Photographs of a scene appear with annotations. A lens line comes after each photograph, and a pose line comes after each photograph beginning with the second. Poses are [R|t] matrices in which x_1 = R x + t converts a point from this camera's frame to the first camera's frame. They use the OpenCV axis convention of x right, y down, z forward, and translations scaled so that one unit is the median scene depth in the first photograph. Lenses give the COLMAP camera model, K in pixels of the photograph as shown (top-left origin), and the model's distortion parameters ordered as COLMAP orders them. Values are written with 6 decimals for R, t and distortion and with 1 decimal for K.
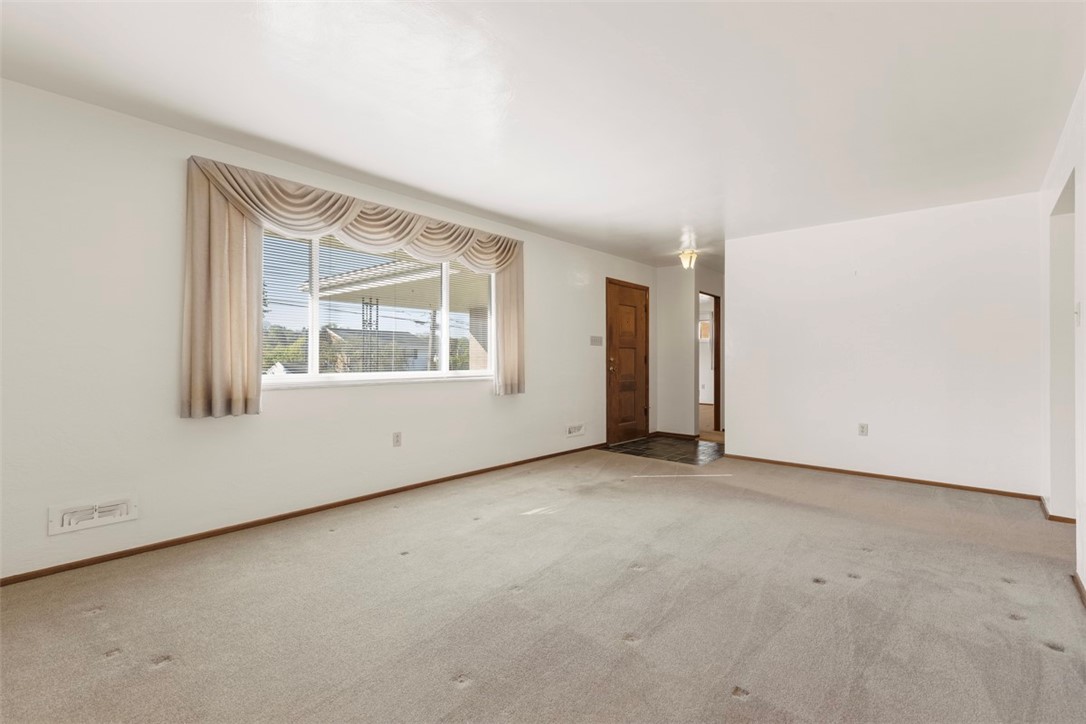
lens RADIAL K [[489.0, 0, 535.8], [0, 489.0, 355.1], [0, 0, 1]] dist [0.004659, -0.002173]
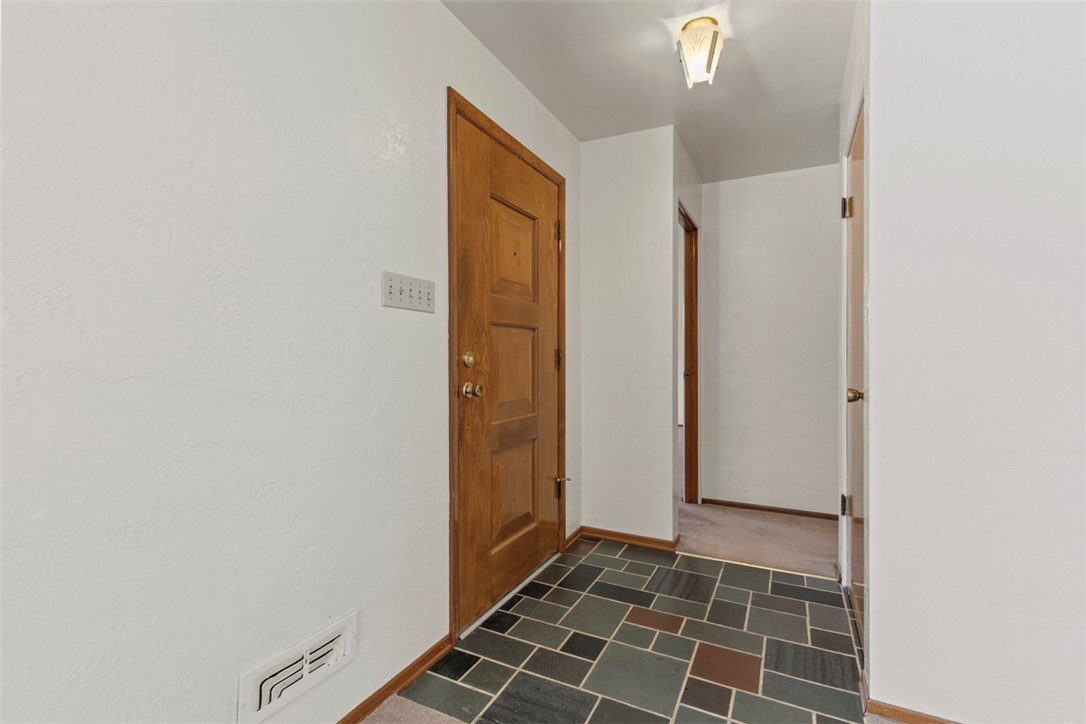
lens RADIAL K [[489.0, 0, 543.4], [0, 489.0, 357.2], [0, 0, 1]] dist [0.004659, -0.002173]
pose [[0.964206, -0.004829, 0.265111, 0.118073], [0.002304, 0.999949, 0.009833, 0.004489], [-0.265145, -0.008870, 0.964168, 0.679003]]
